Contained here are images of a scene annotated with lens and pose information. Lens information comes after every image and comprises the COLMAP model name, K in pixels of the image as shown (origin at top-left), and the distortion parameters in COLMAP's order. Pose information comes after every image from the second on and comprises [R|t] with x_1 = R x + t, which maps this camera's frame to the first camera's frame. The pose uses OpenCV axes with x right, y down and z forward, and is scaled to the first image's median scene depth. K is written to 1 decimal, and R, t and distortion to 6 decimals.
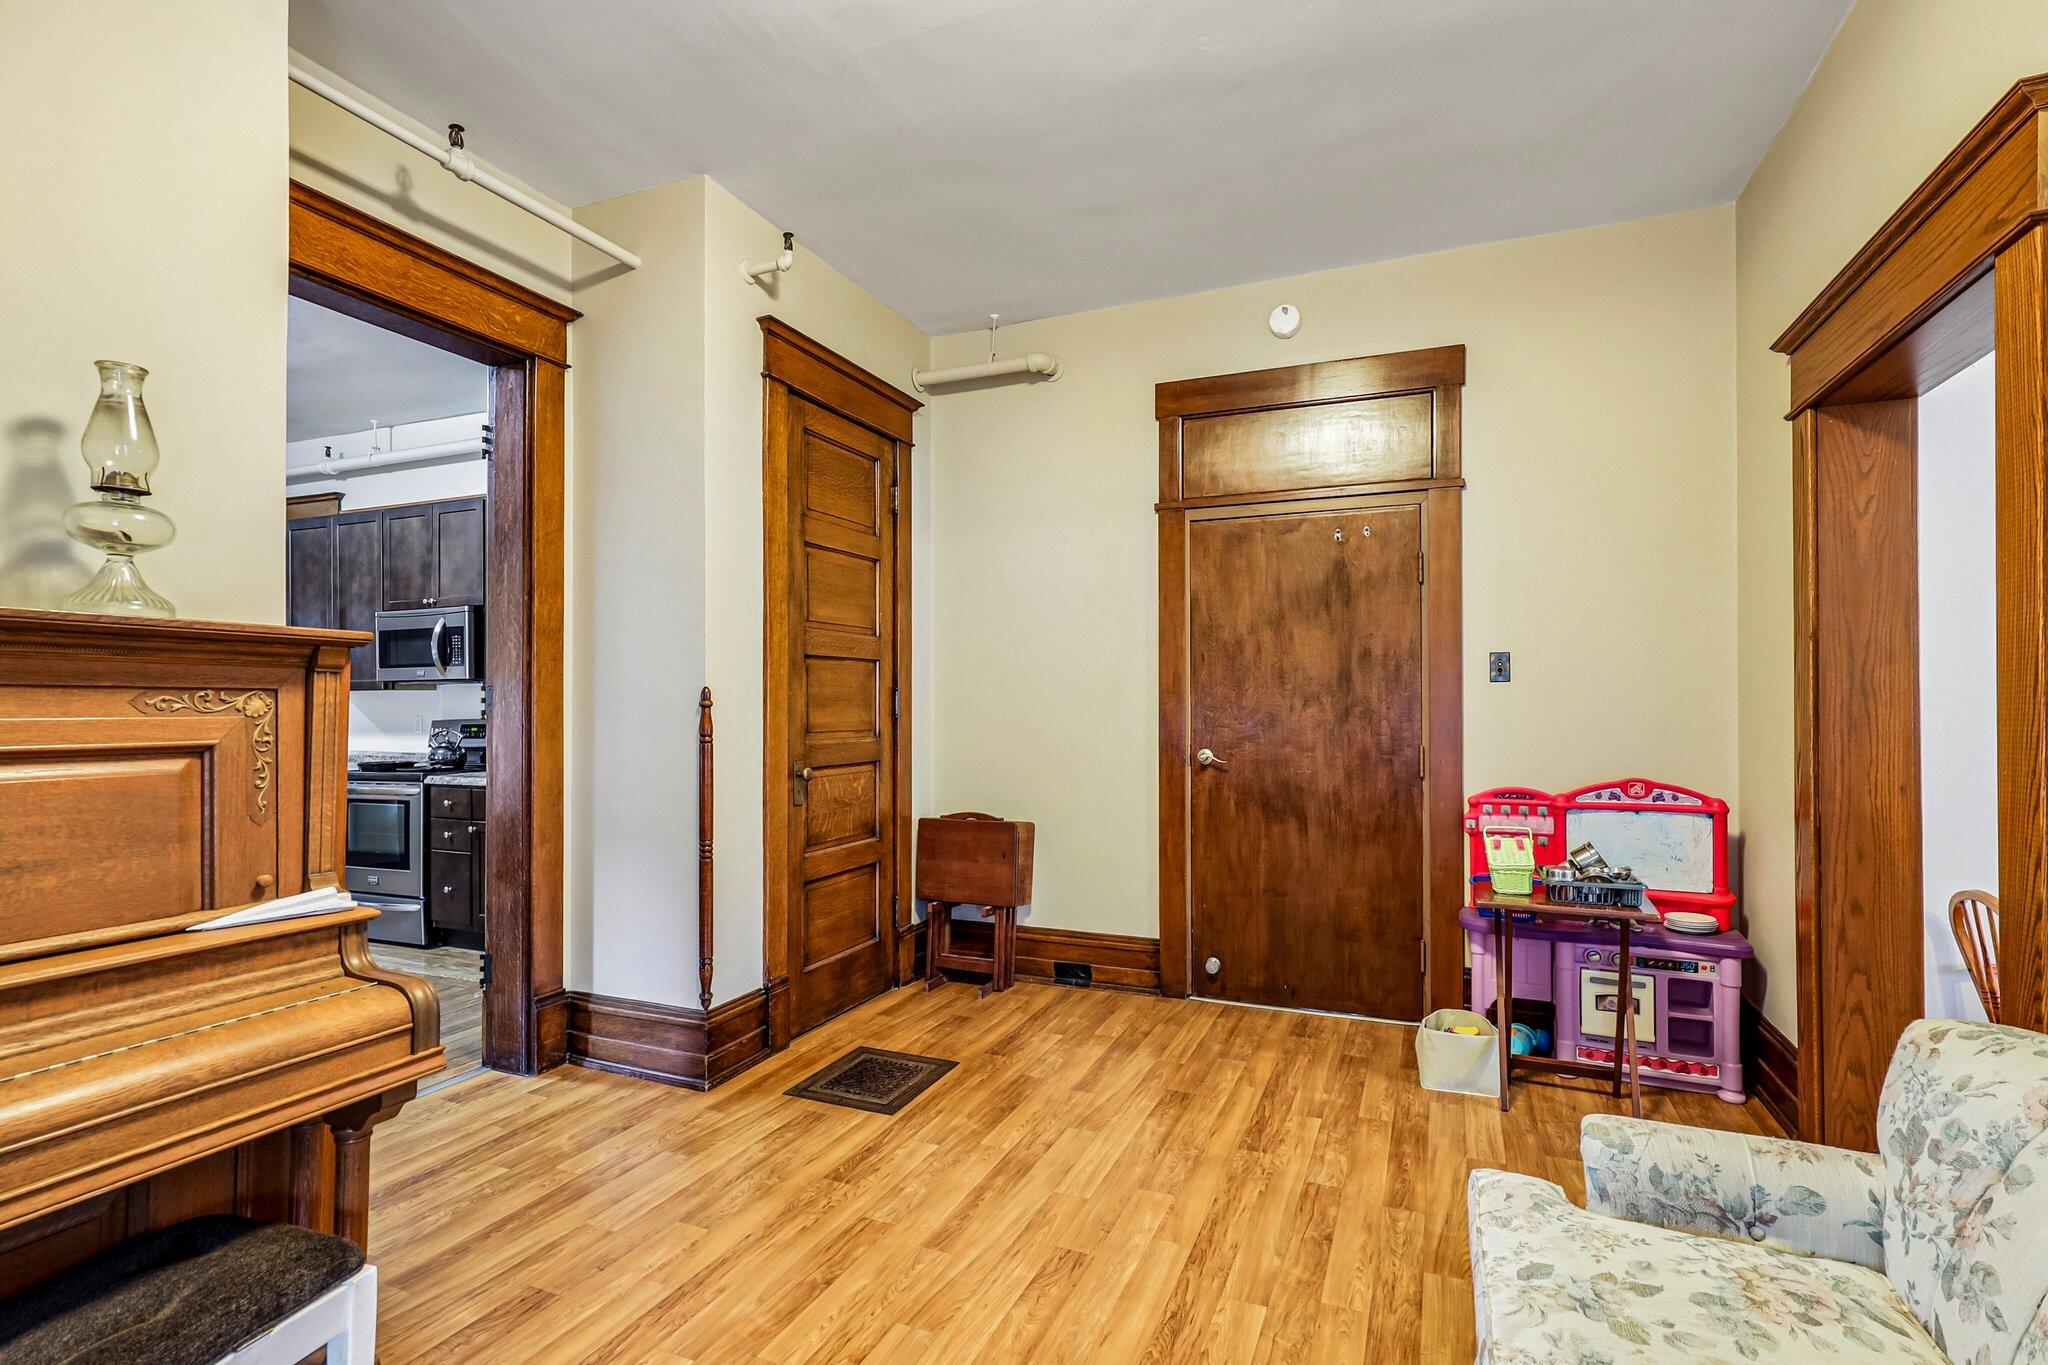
lens RADIAL K [[966.8, 0, 1033.6], [0, 966.8, 687.9], [0, 0, 1]] dist [0.005528, -0.000004]
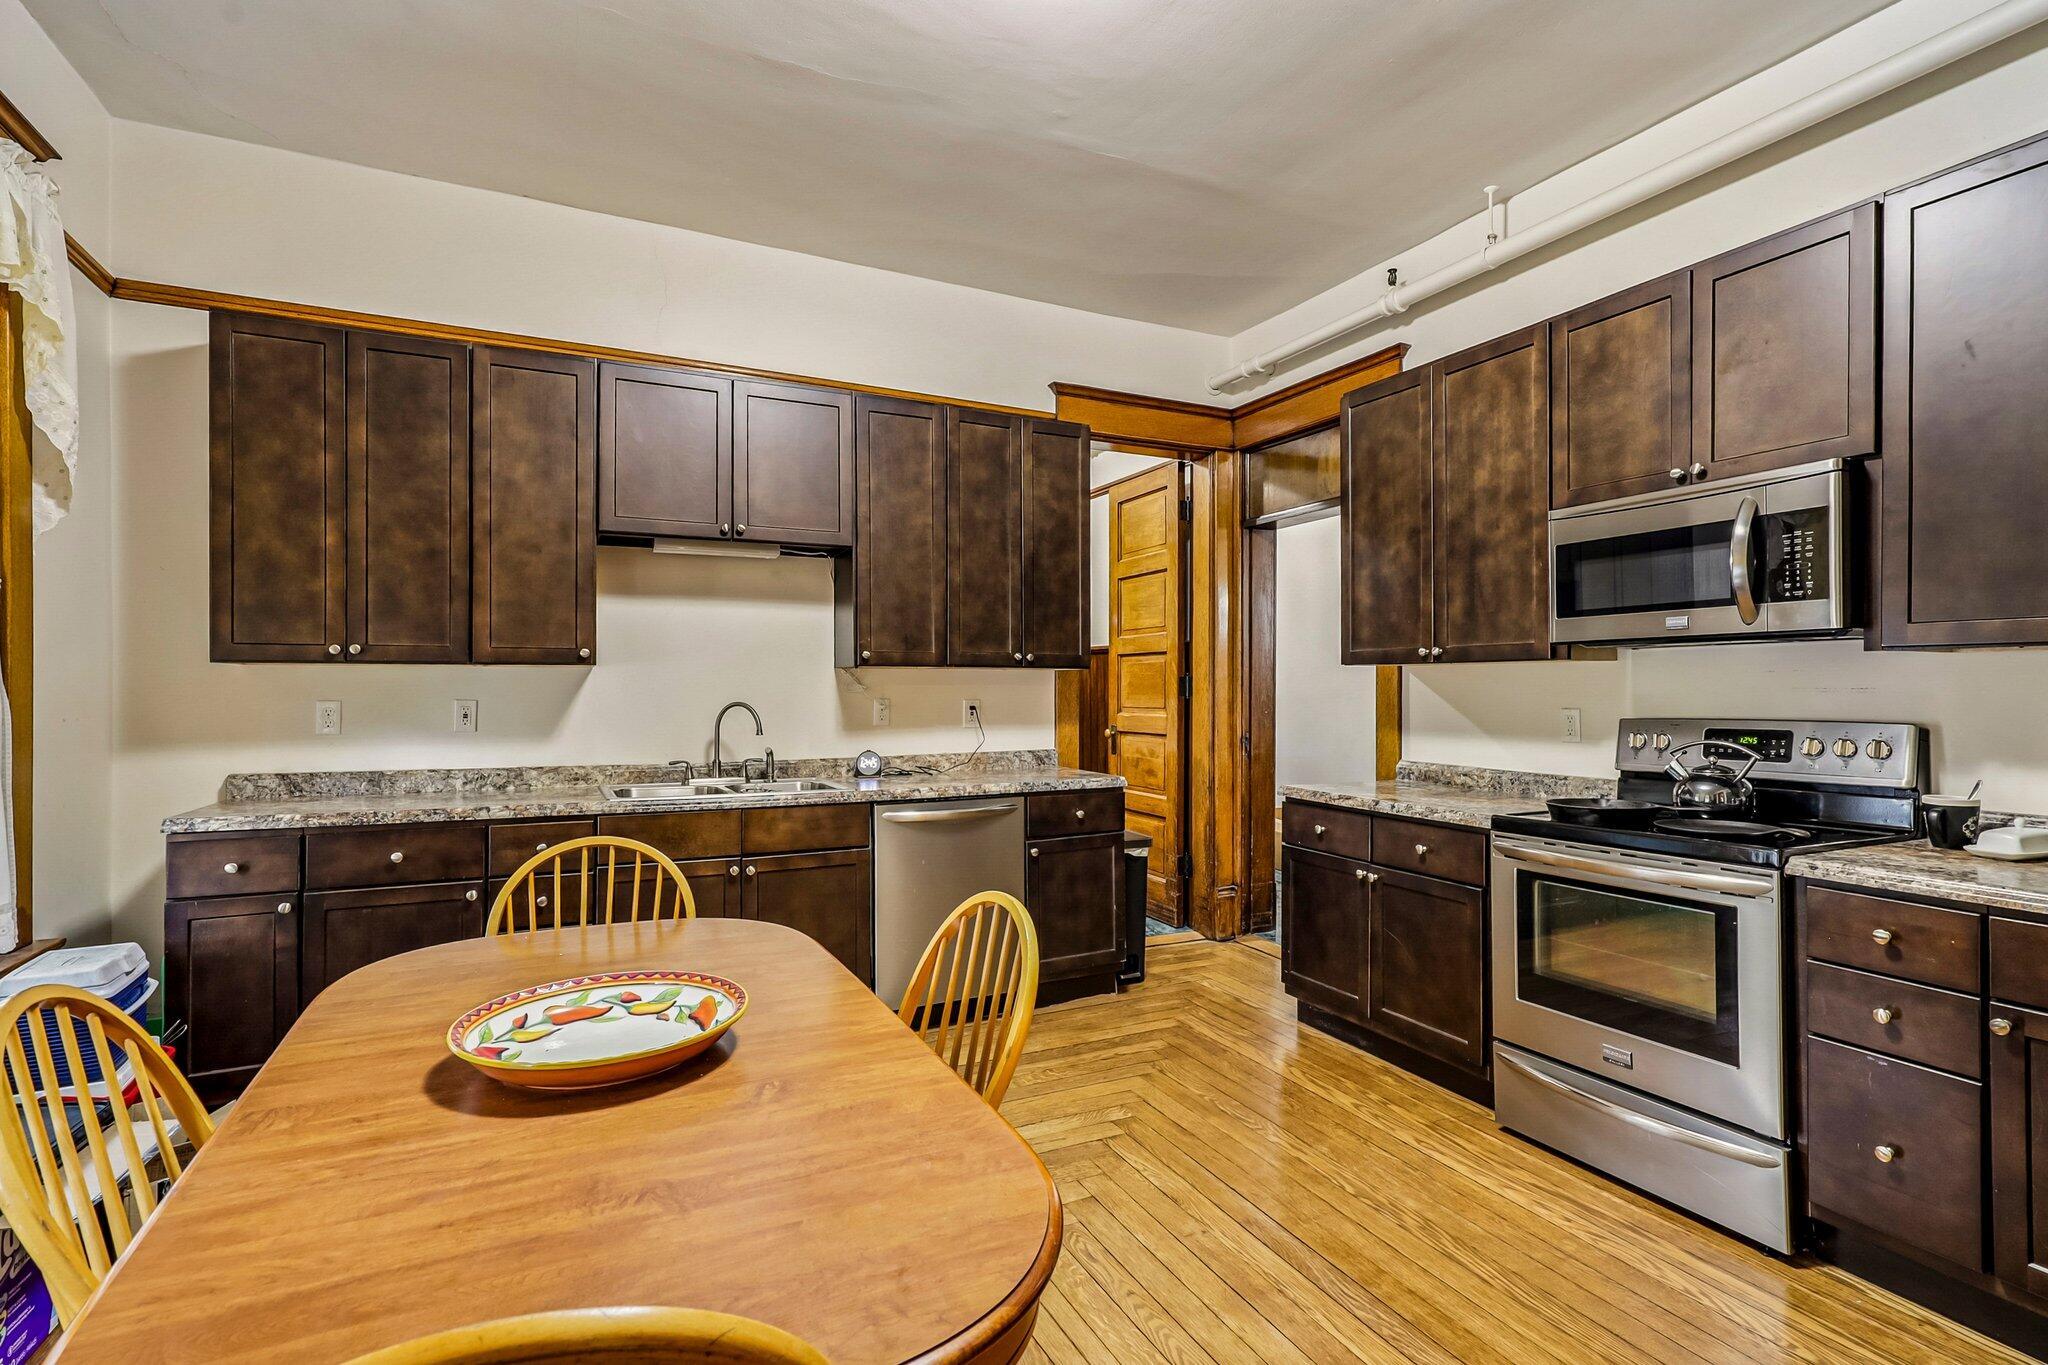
lens RADIAL K [[966.8, 0, 1036.8], [0, 966.8, 678.3], [0, 0, 1]] dist [0.005528, -0.000004]
pose [[0.756084, -0.001135, -0.654474, -0.547276], [0.007511, 0.999948, 0.006943, 0.006841], [0.654431, -0.010165, 0.756053, 0.423212]]
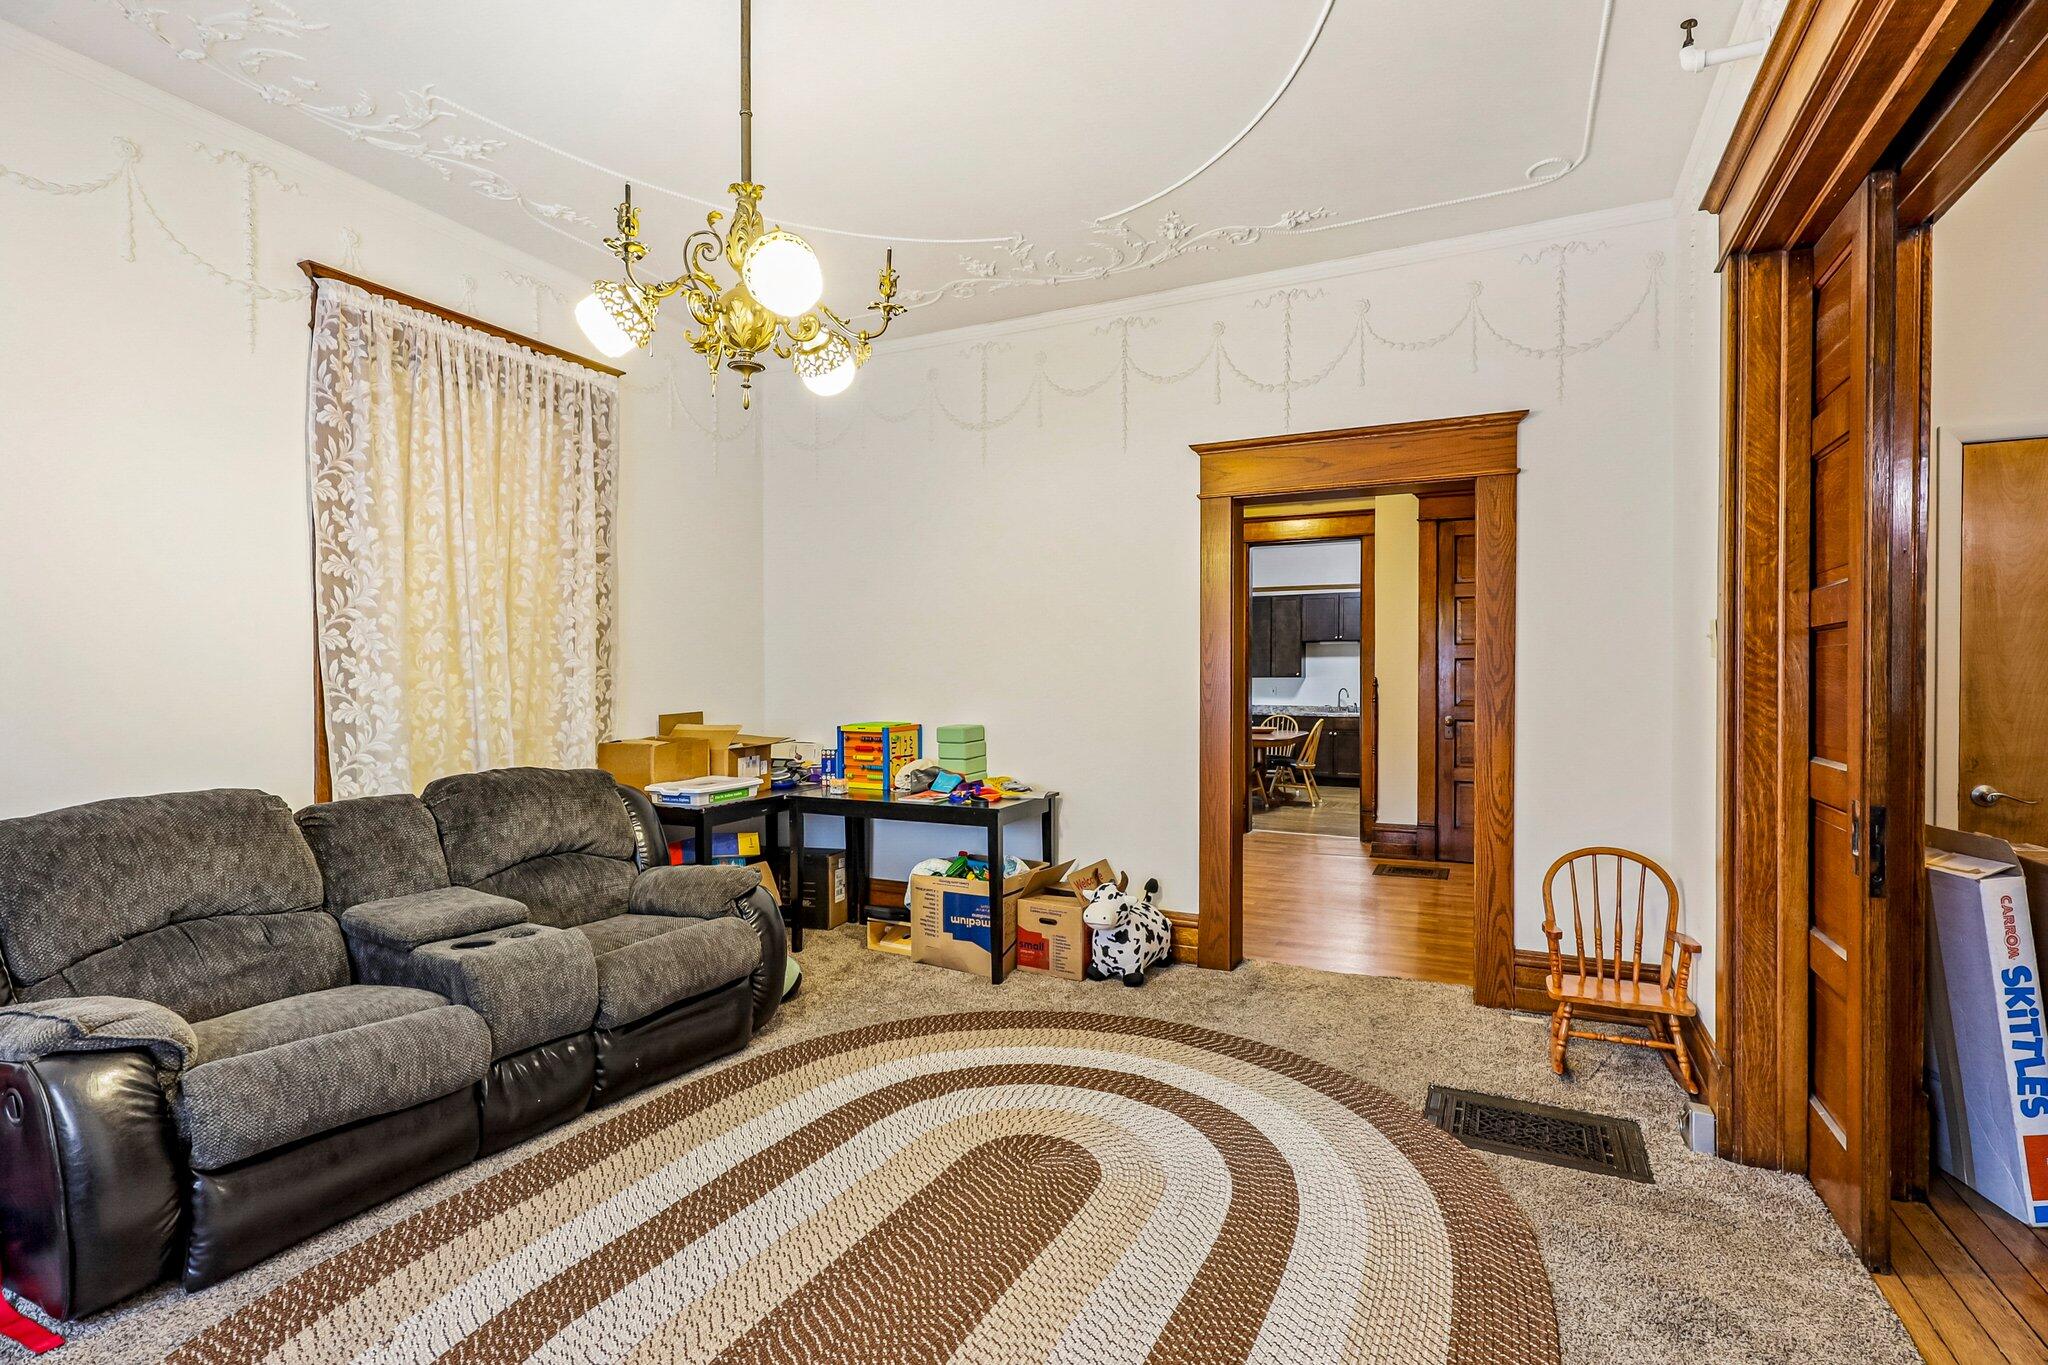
lens RADIAL K [[966.8, 0, 1018.7], [0, 966.8, 686.8], [0, 0, 1]] dist [0.005528, -0.000004]
pose [[-0.049826, 0.006551, -0.998736, 1.113751], [0.011993, 0.999910, 0.005961, 0.001535], [0.998686, -0.011681, -0.049900, 0.159130]]
